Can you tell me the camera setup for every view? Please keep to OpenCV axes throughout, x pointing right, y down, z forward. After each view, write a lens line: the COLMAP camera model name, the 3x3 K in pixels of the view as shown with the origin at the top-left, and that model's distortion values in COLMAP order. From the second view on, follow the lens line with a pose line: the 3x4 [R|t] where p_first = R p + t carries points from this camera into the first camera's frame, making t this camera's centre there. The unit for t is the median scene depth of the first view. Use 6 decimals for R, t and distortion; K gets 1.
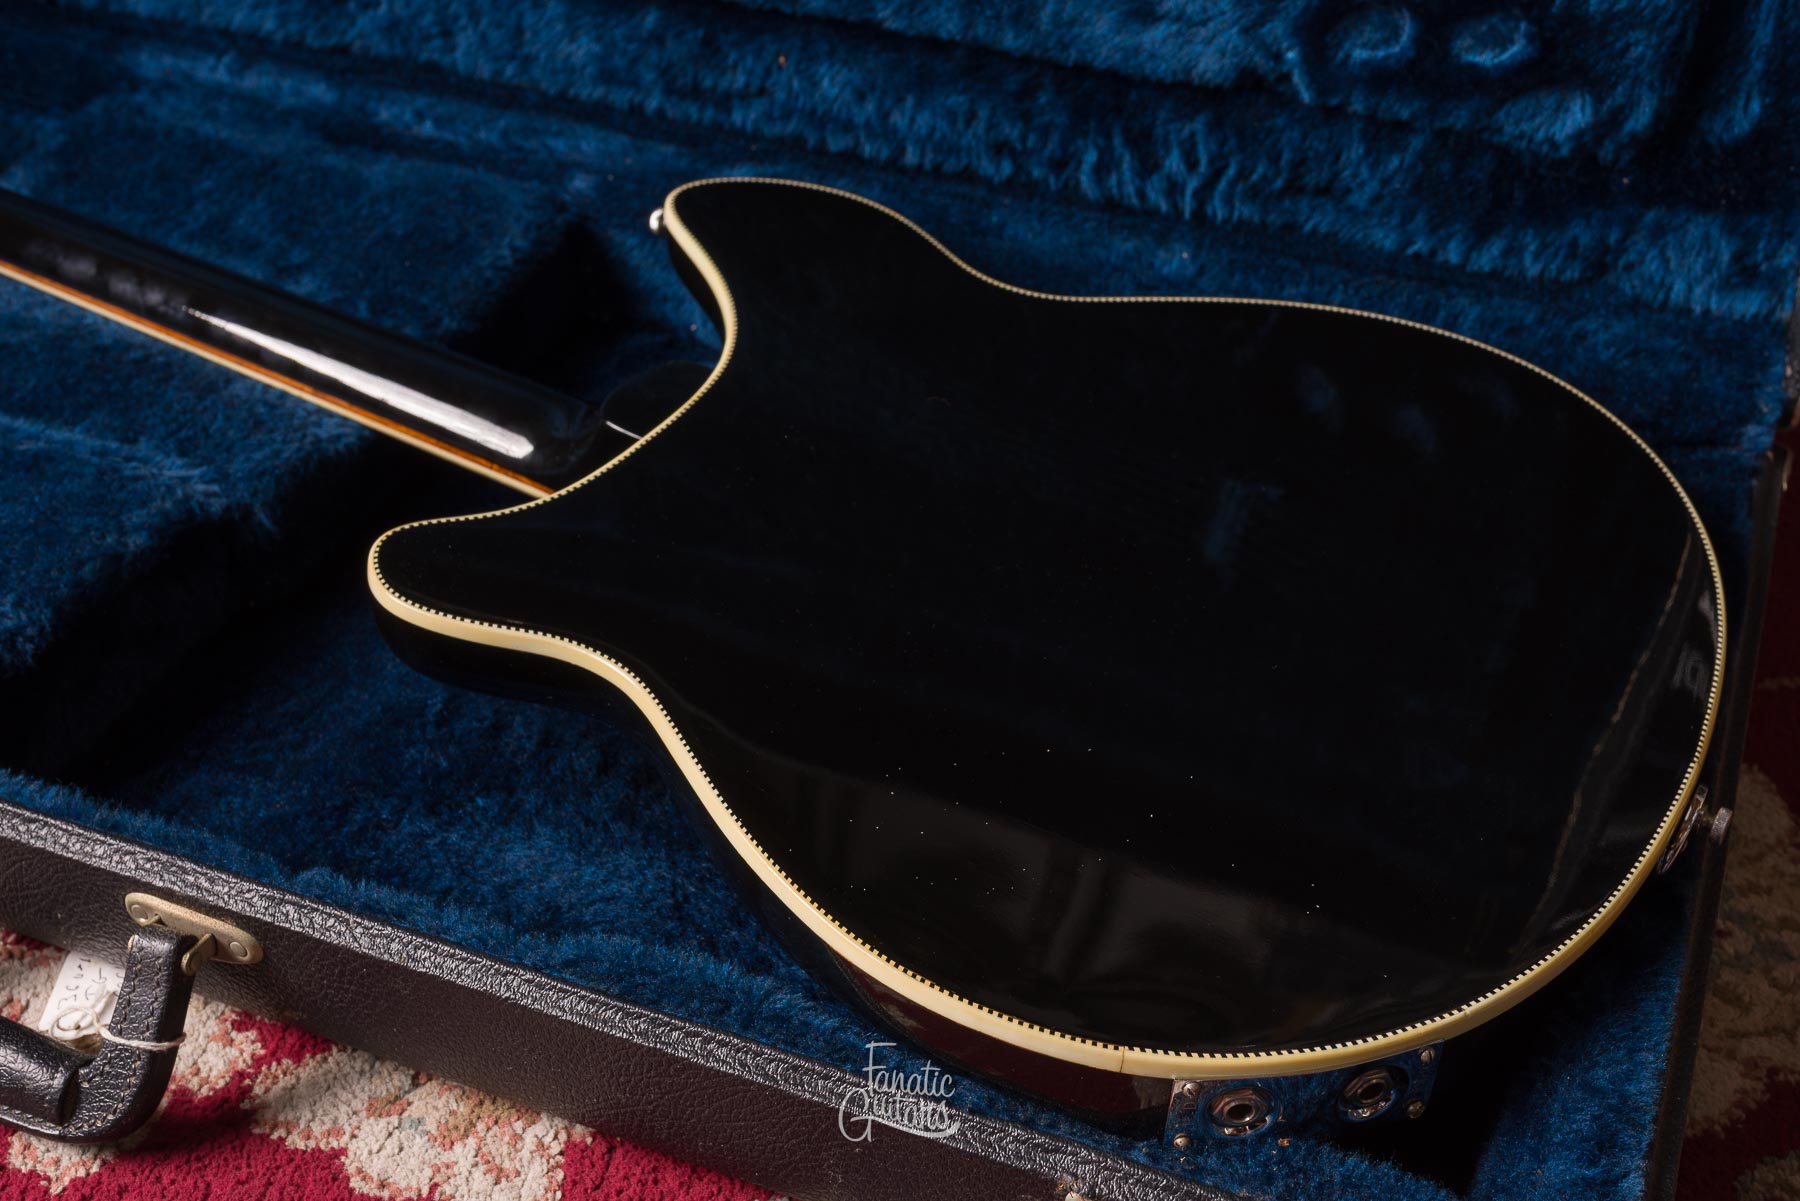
lens RADIAL K [[2131.3, 0, 973.0], [0, 2131.3, 595.4], [0, 0, 1]] dist [-0.011018, 0.026104]
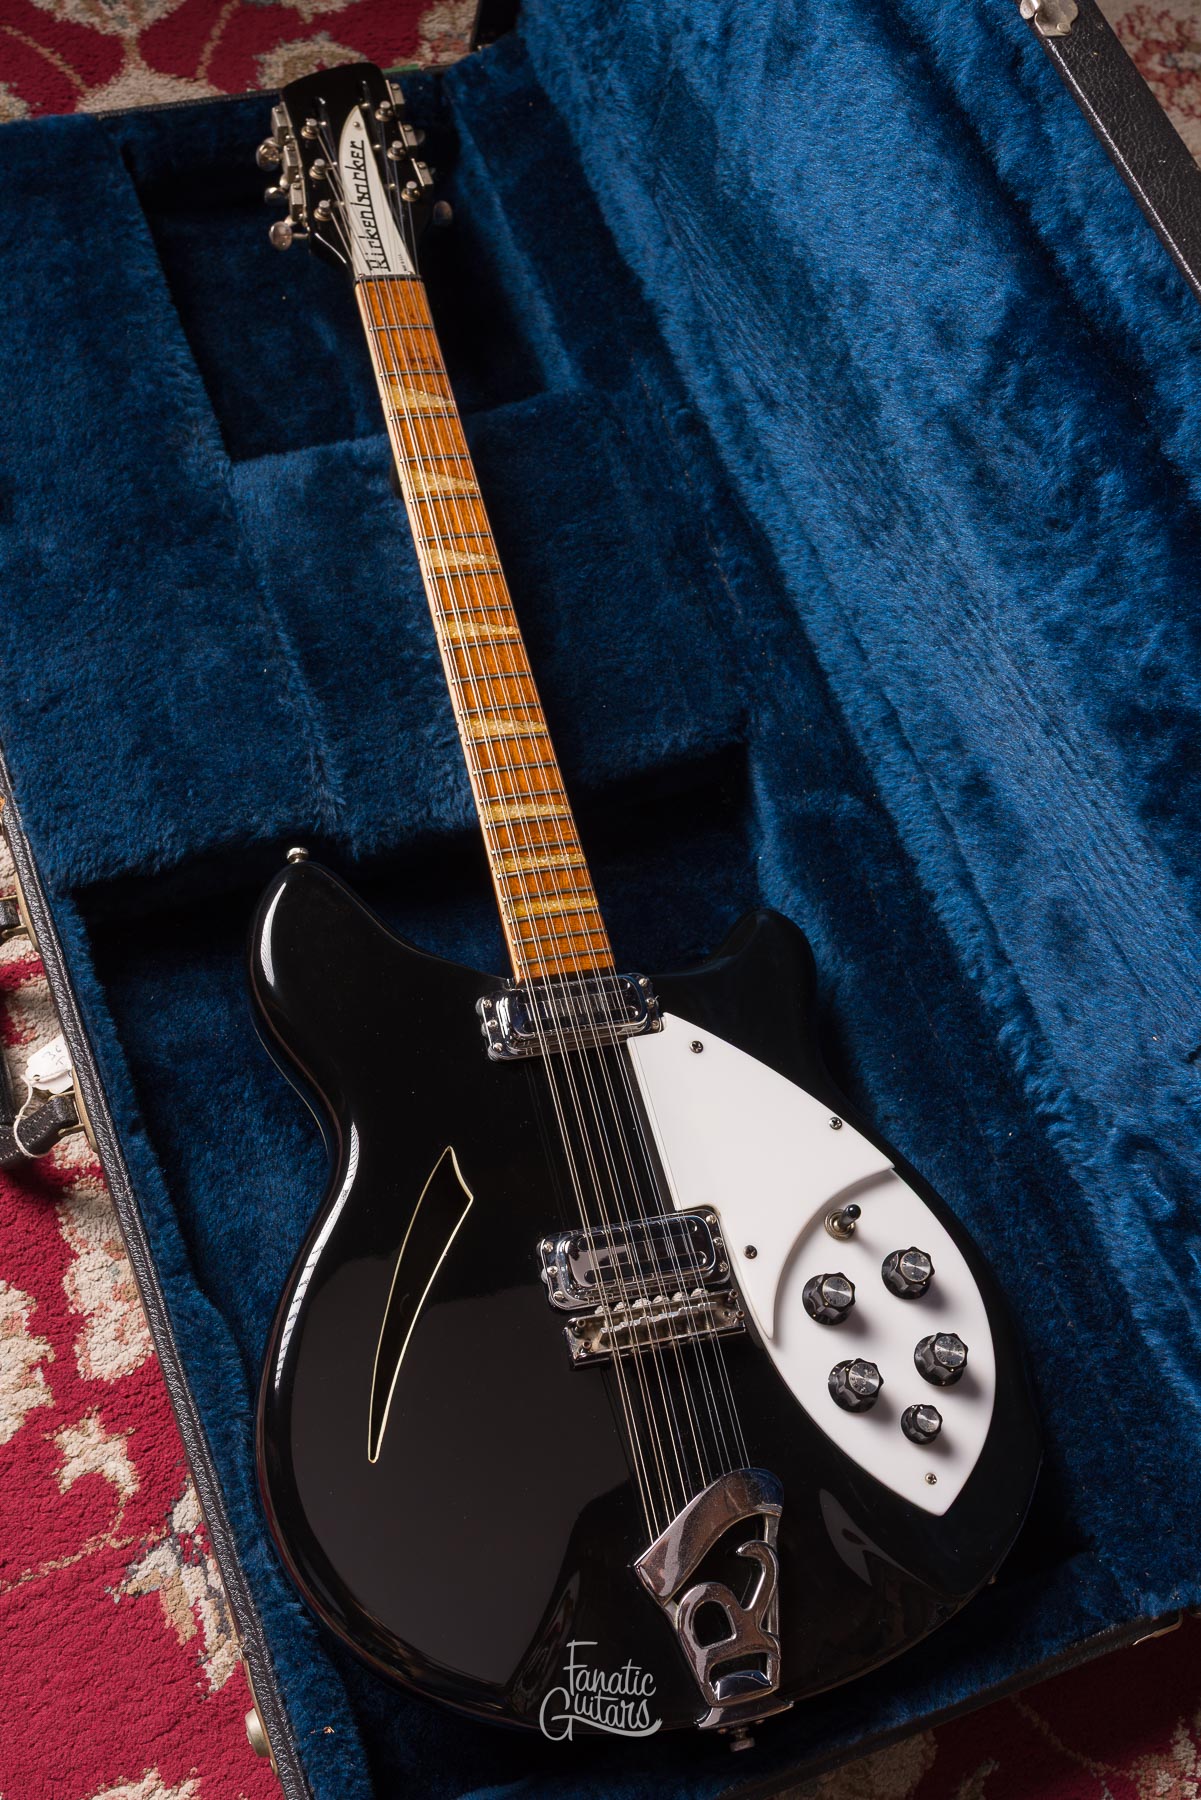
lens RADIAL K [[1969.3, 0, 595.3], [0, 1969.3, 934.7], [0, 0, 1]] dist [0.004550, -0.006827]
pose [[0.663527, 0.711227, -0.232140, 0.129882], [-0.565392, 0.679894, 0.466987, -0.678633], [0.489964, -0.178608, 0.853249, -0.095573]]
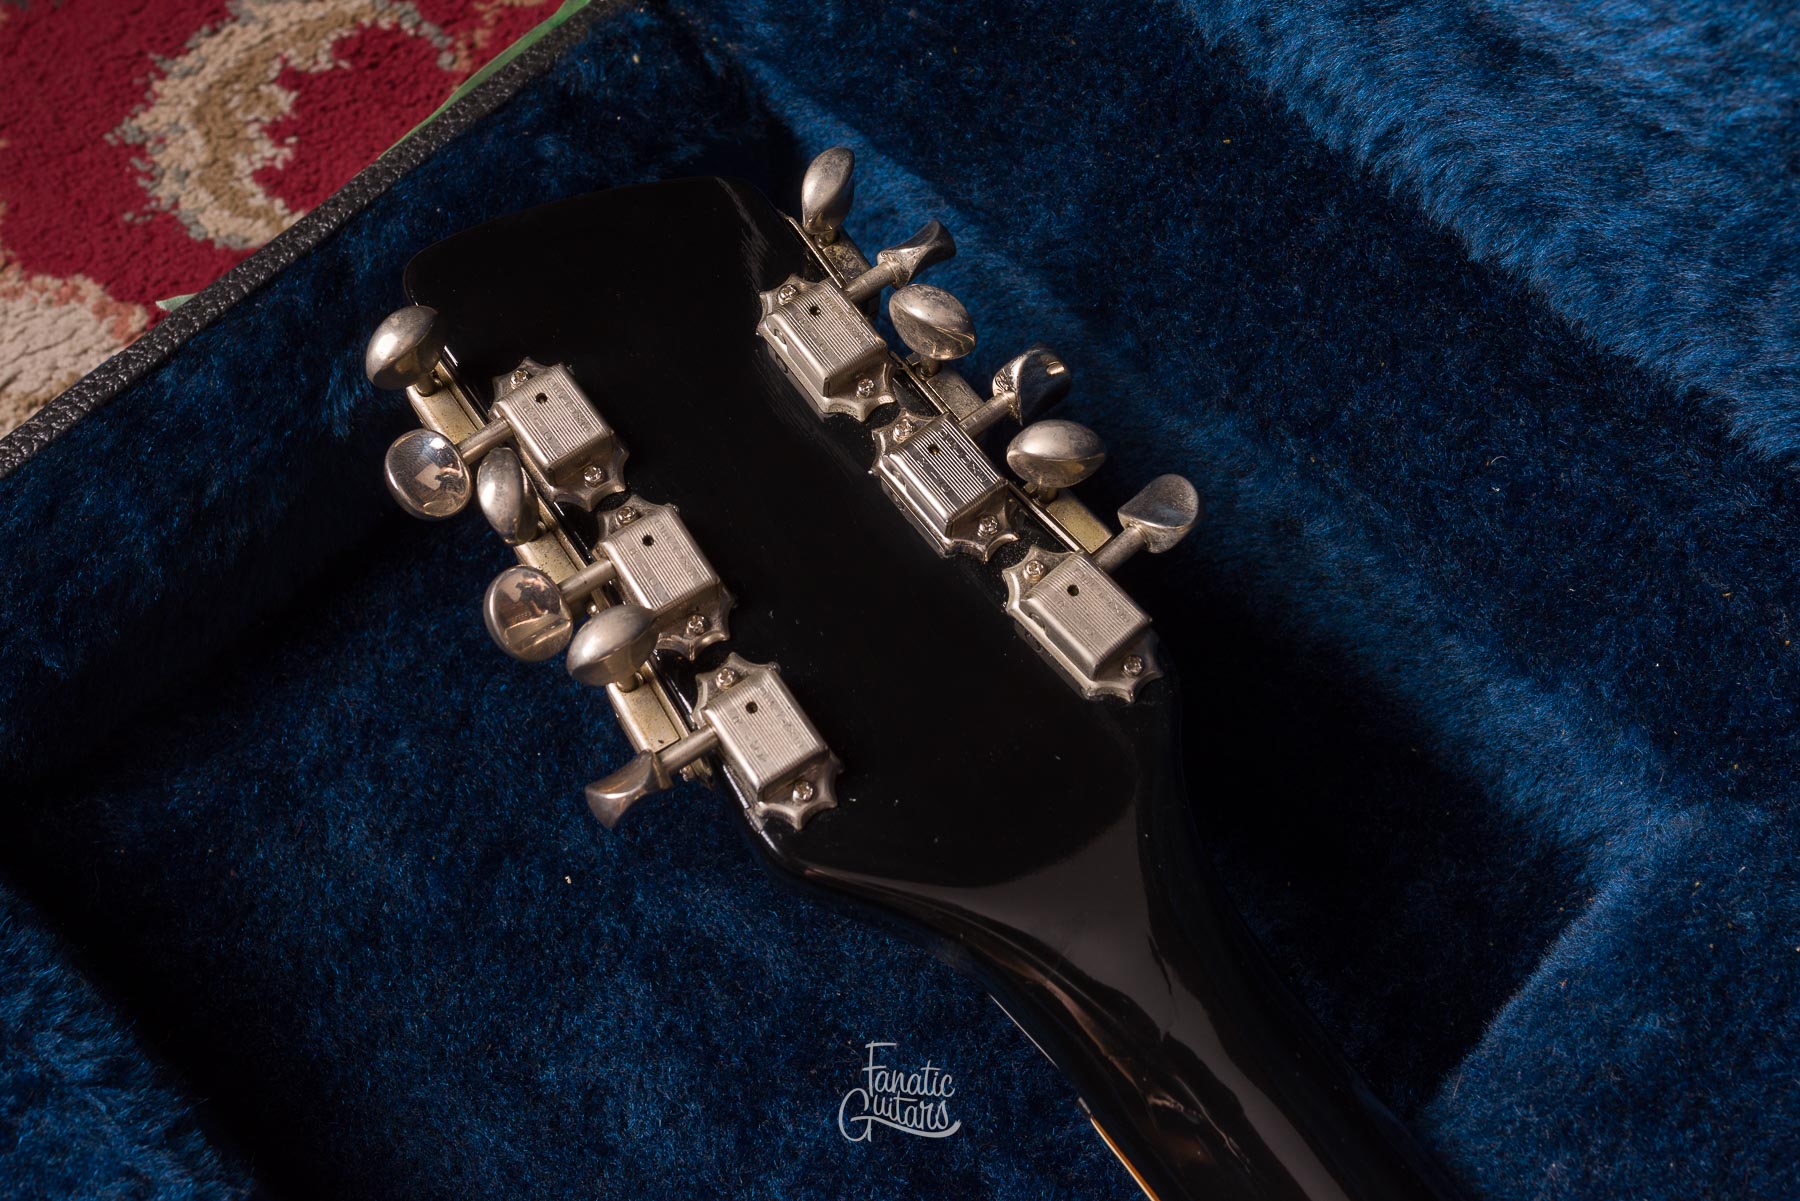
lens RADIAL K [[2246.7, 0, 903.3], [0, 2246.7, 436.0], [0, 0, 1]] dist [-0.005763, 0.007810]
pose [[0.920385, 0.337987, -0.196614, -0.586170], [-0.231521, 0.876270, 0.422550, -0.505111], [0.315103, -0.343389, 0.884756, 0.756025]]
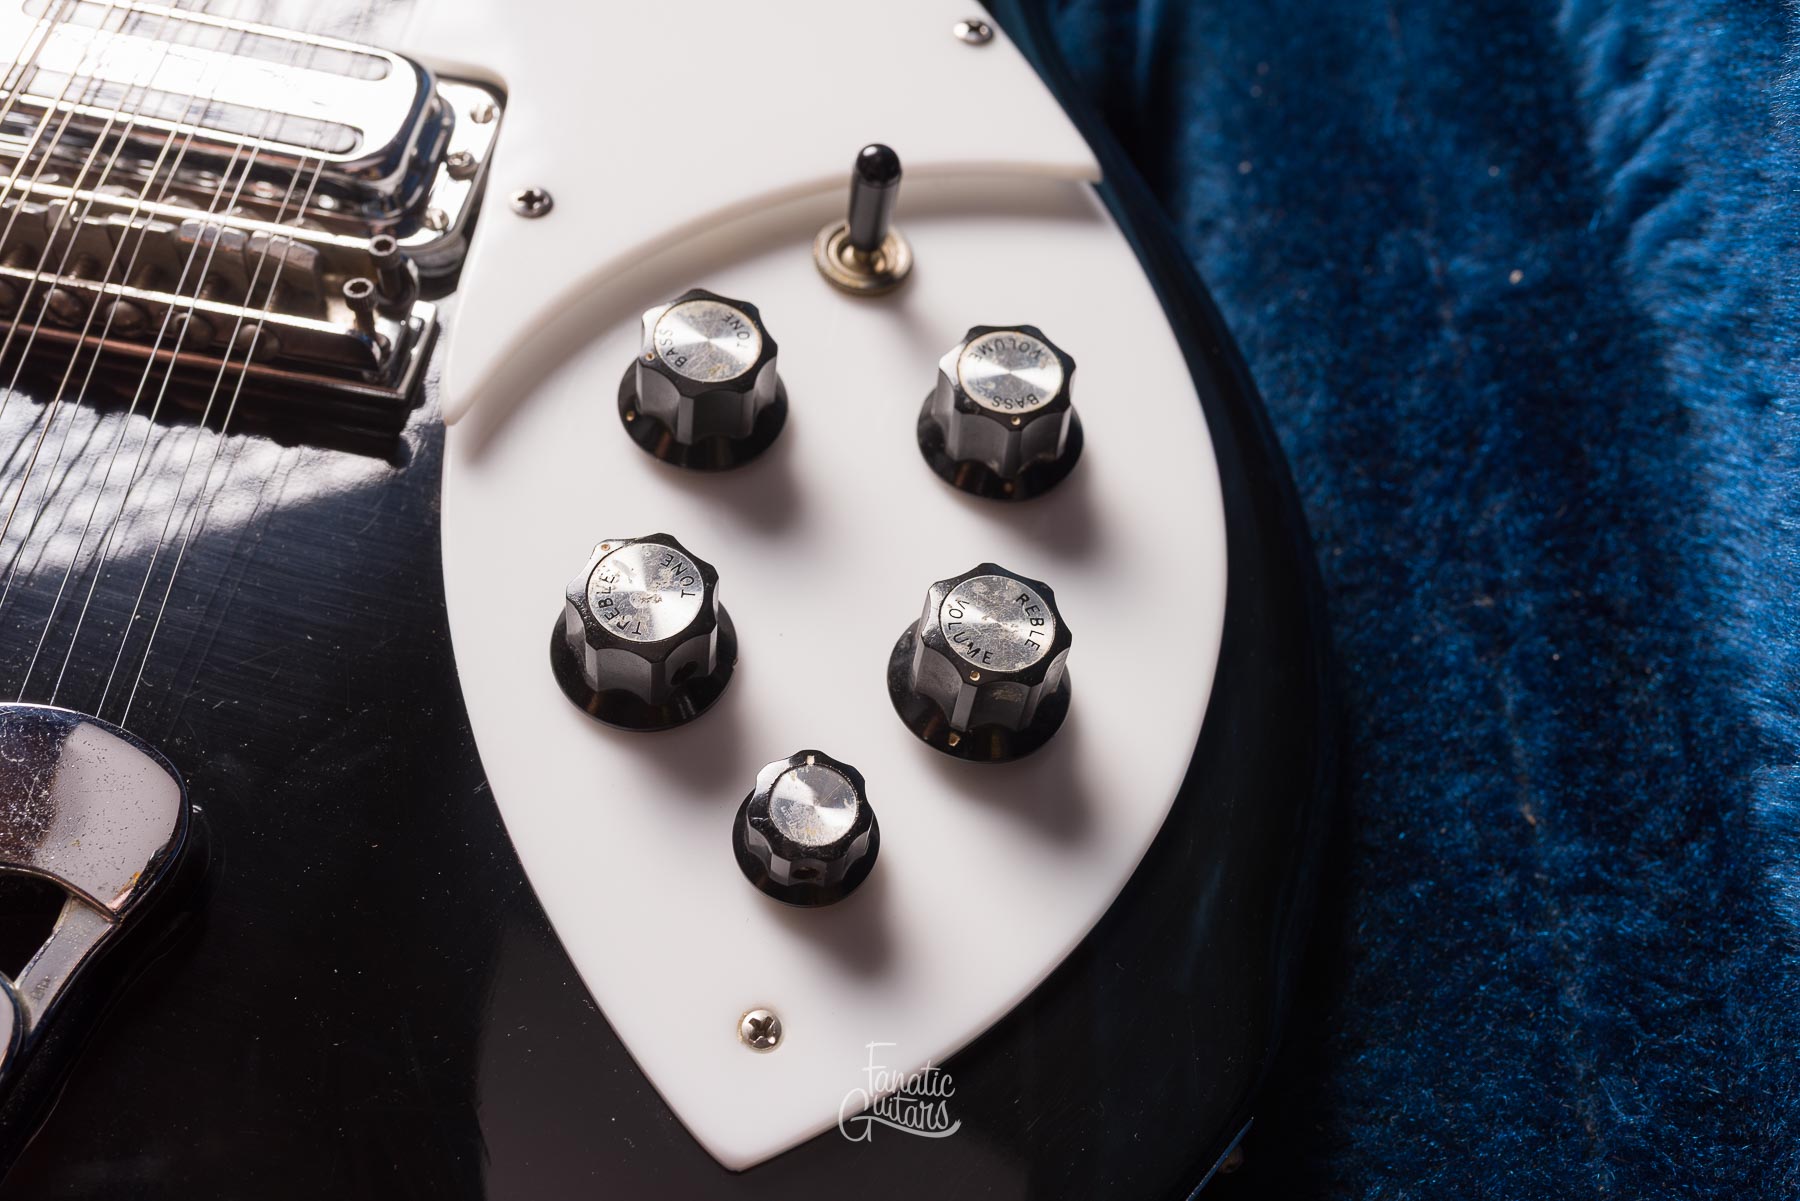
lens RADIAL K [[1786.1, 0, 896.2], [0, 1786.1, 635.1], [0, 0, 1]] dist [0.005366, 0.000120]
pose [[0.337447, 0.811747, -0.476652, 0.299836], [-0.603586, 0.575145, 0.552171, -0.253222], [0.722367, 0.101372, 0.684039, 0.711764]]
